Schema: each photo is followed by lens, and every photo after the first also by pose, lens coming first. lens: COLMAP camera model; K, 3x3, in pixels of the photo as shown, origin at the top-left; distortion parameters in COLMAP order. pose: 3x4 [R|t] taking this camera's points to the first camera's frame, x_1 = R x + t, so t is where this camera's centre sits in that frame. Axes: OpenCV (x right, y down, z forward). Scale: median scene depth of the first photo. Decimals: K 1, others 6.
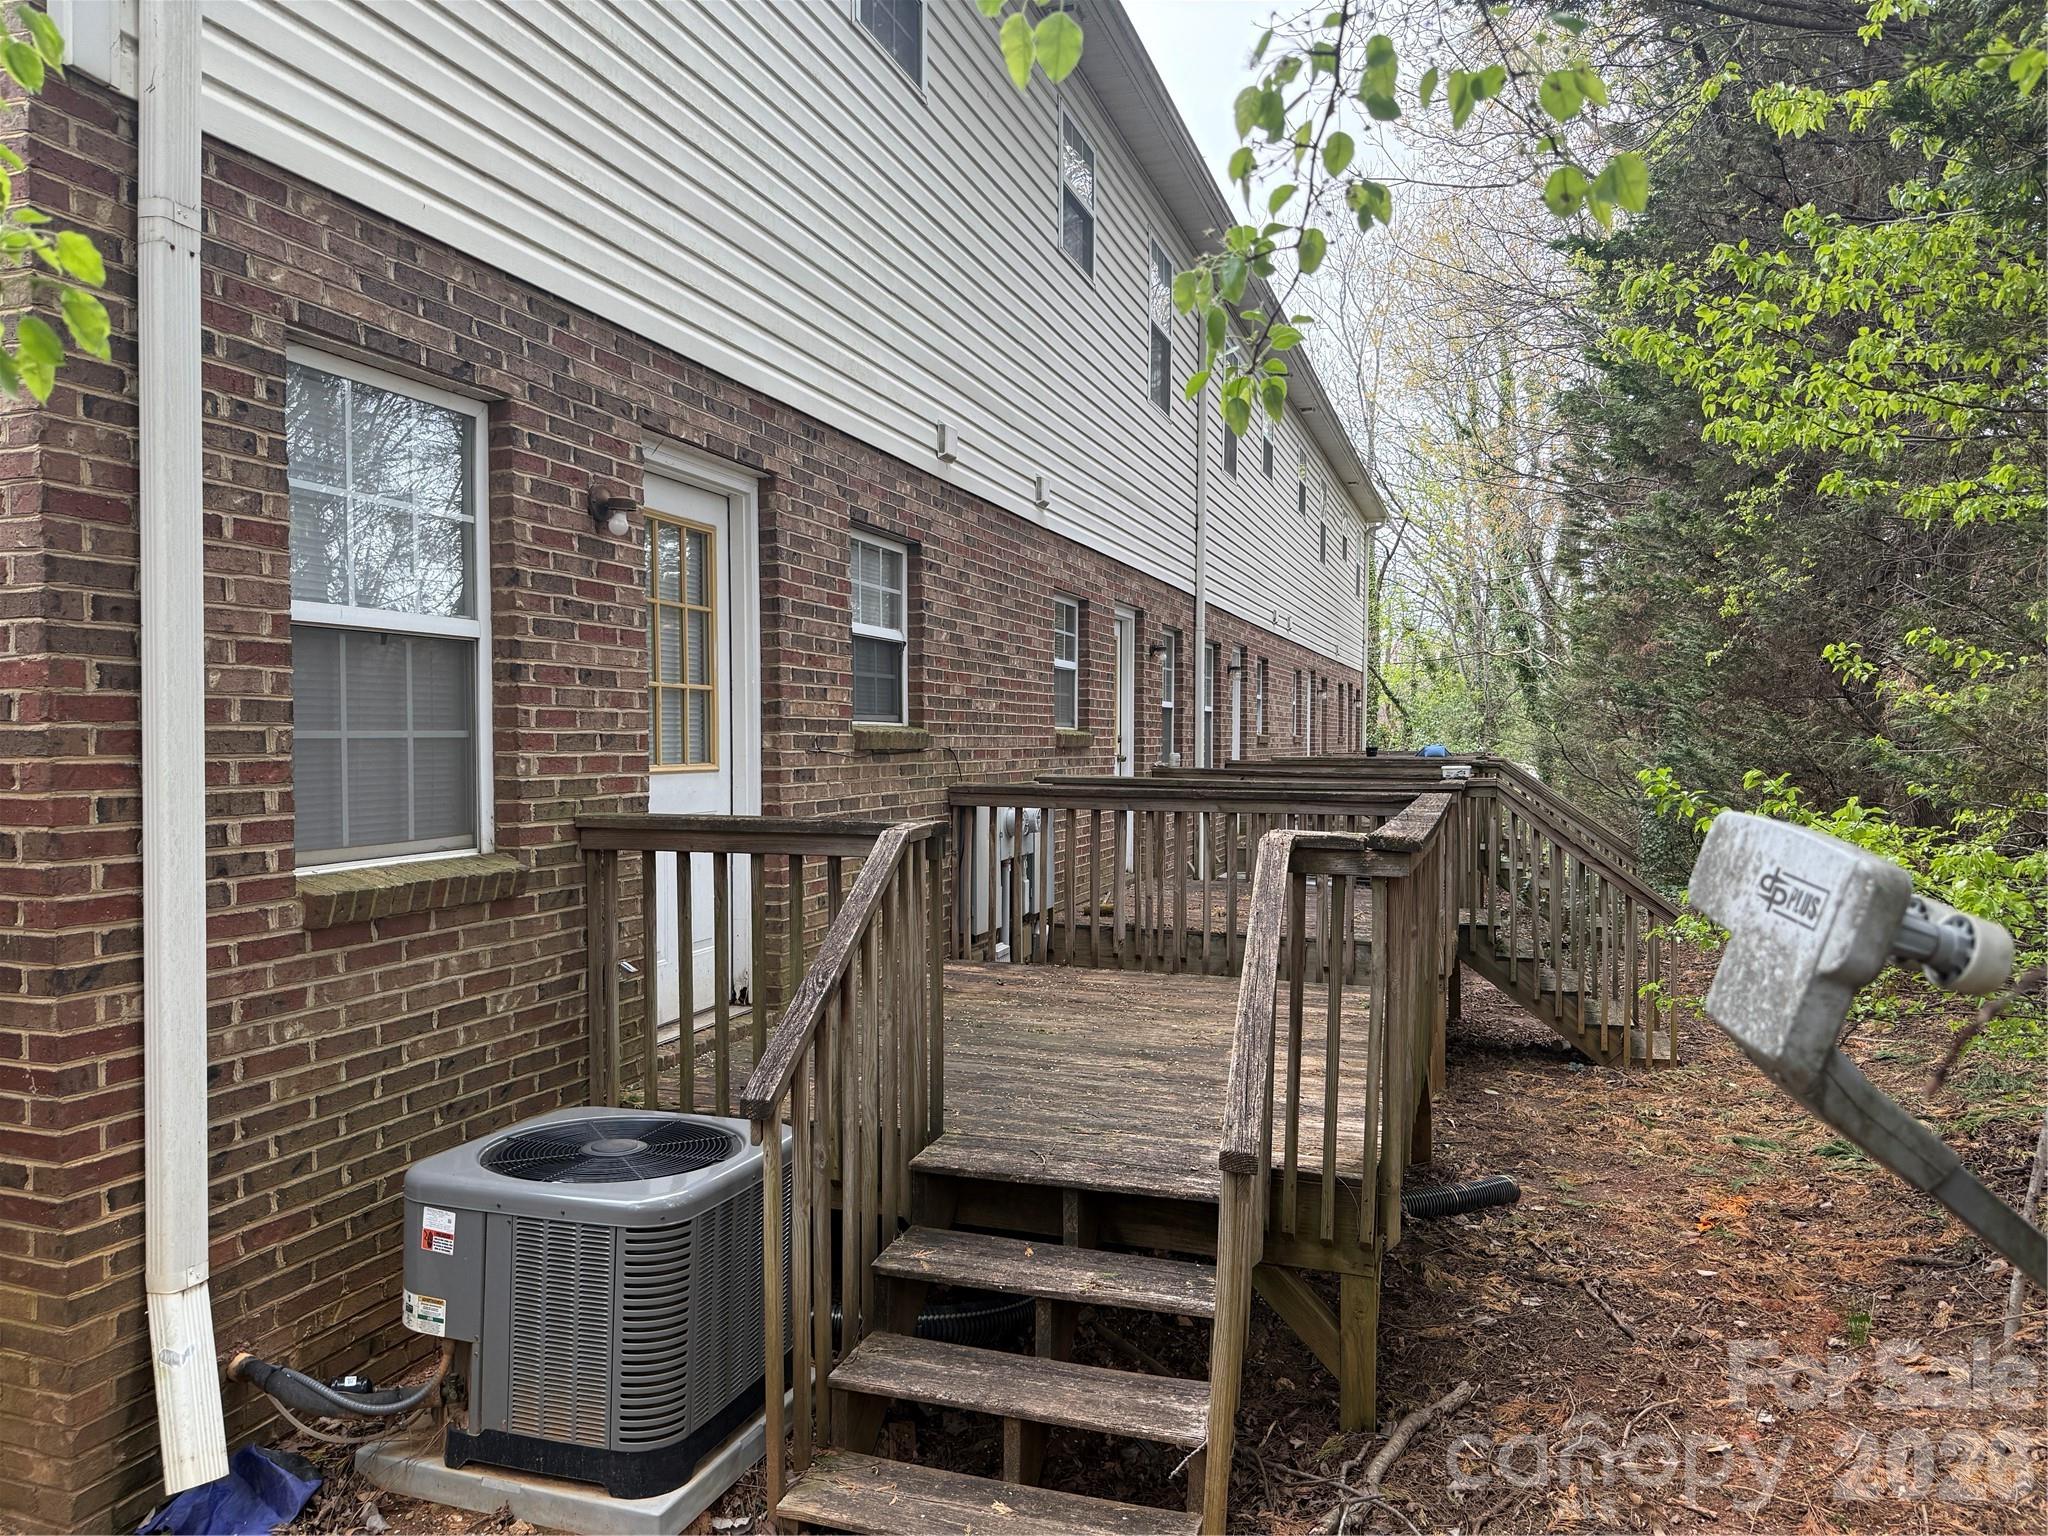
lens RADIAL K [[1479.0, 0, 991.3], [0, 1479.0, 743.2], [0, 0, 1]] dist [0.173980, -0.311048]
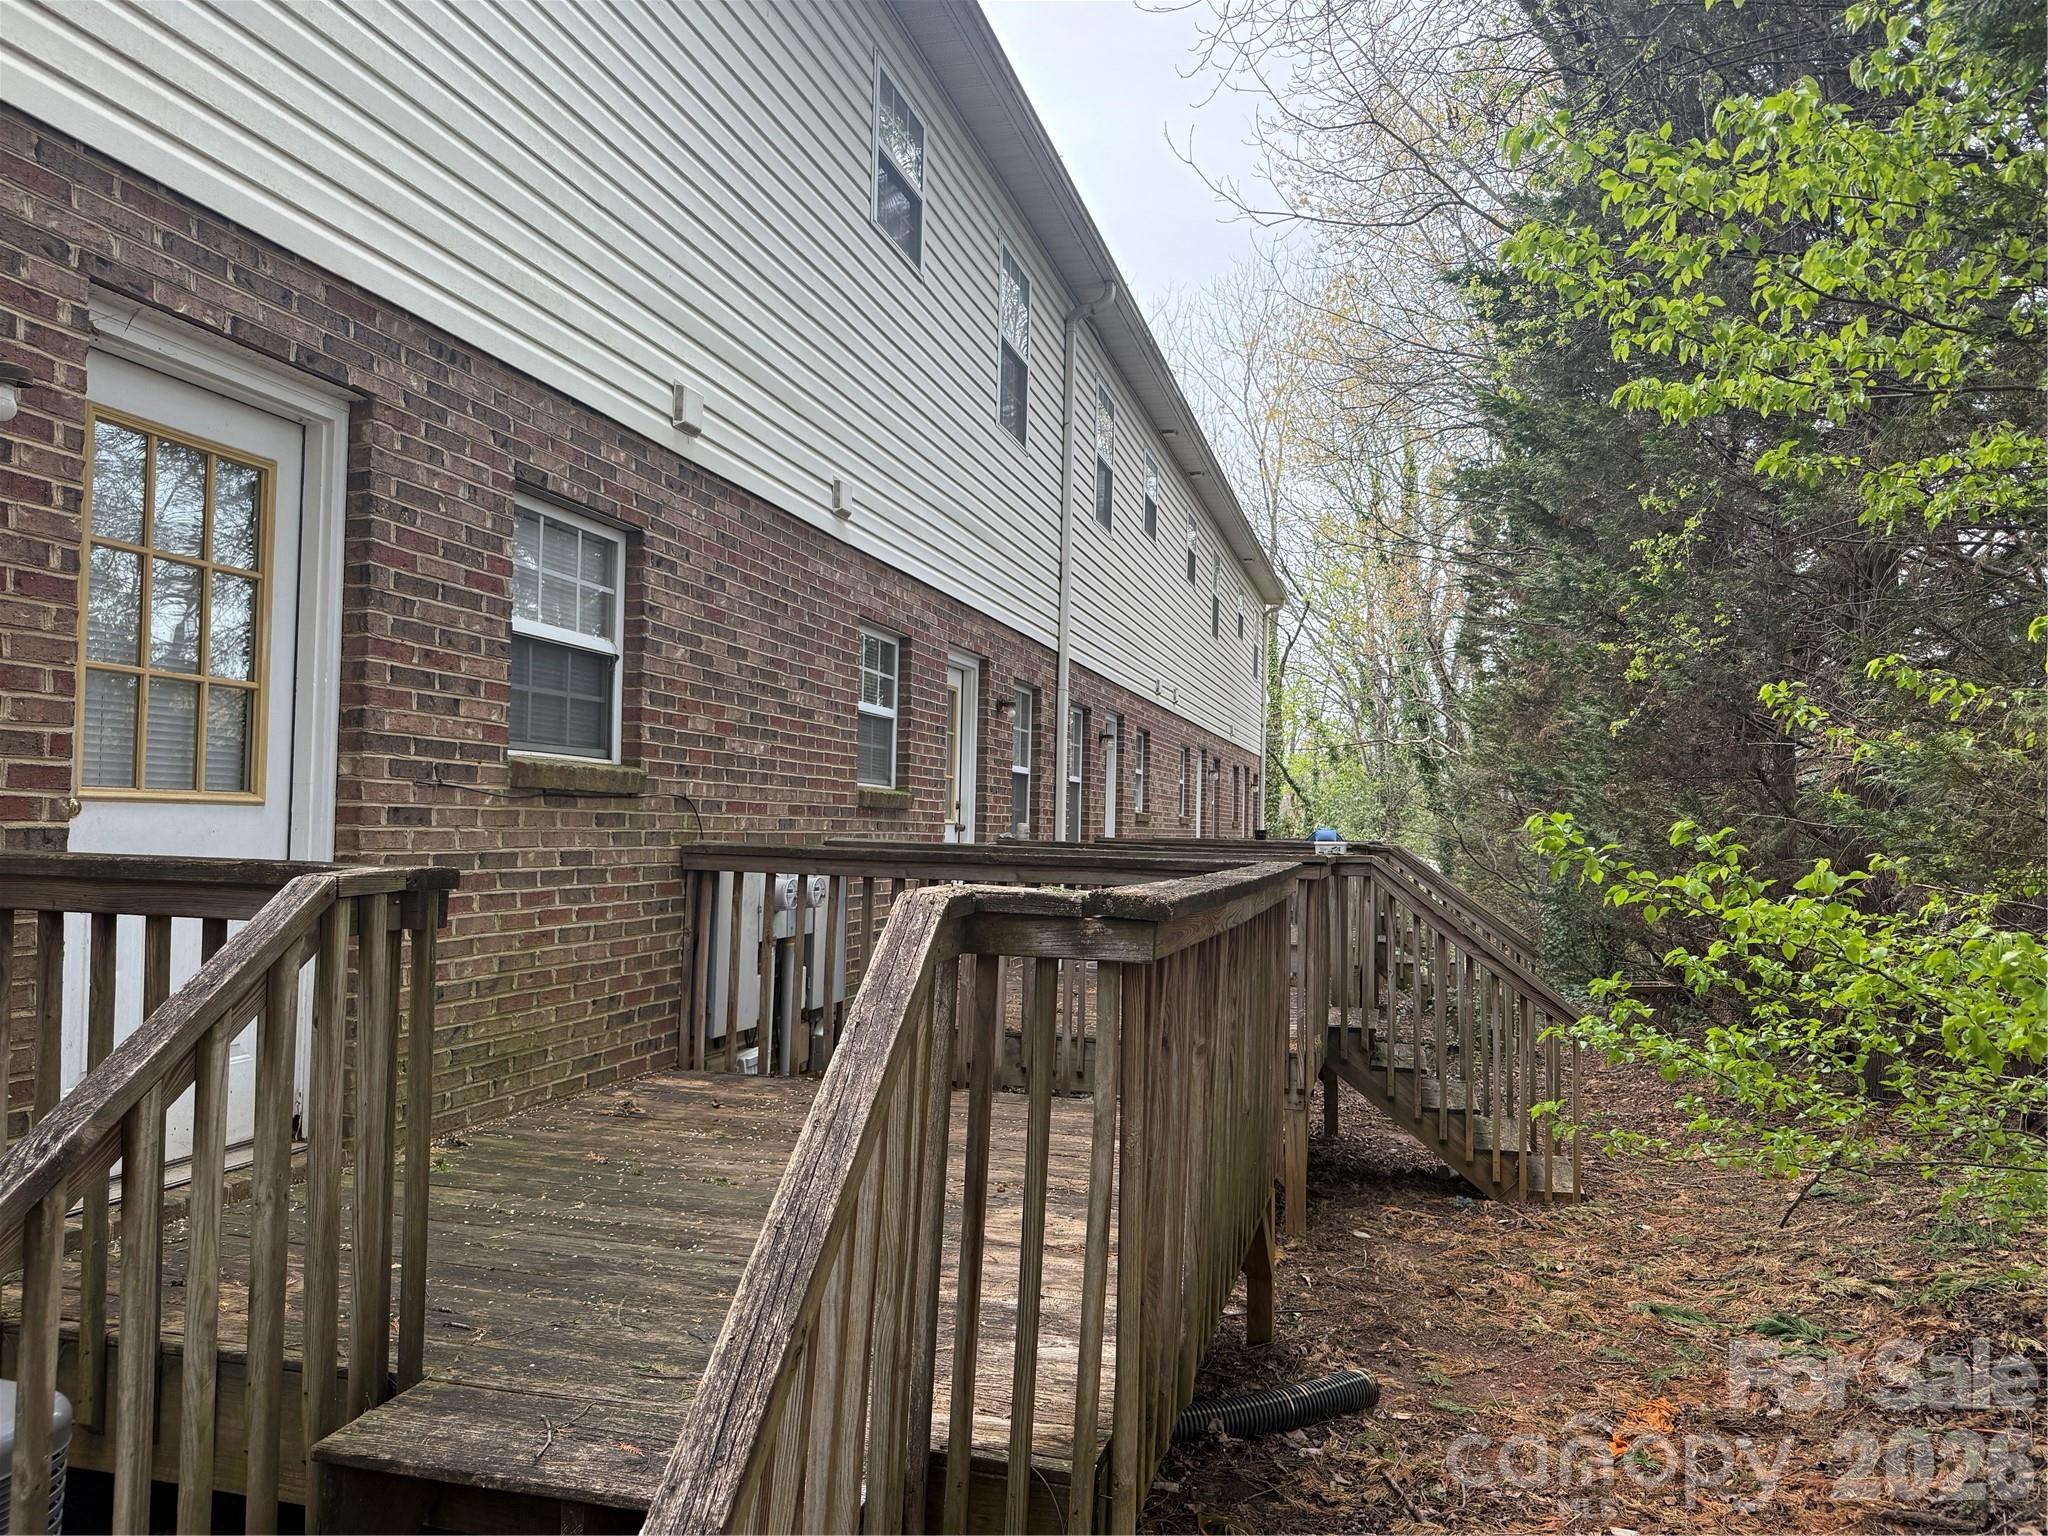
lens RADIAL K [[1479.0, 0, 991.3], [0, 1479.0, 743.2], [0, 0, 1]] dist [0.173980, -0.311048]
pose [[0.998254, 0.022925, 0.054440, 0.077409], [-0.019686, 0.998046, -0.059305, 0.016318], [-0.055693, 0.058129, 0.996754, 0.172108]]
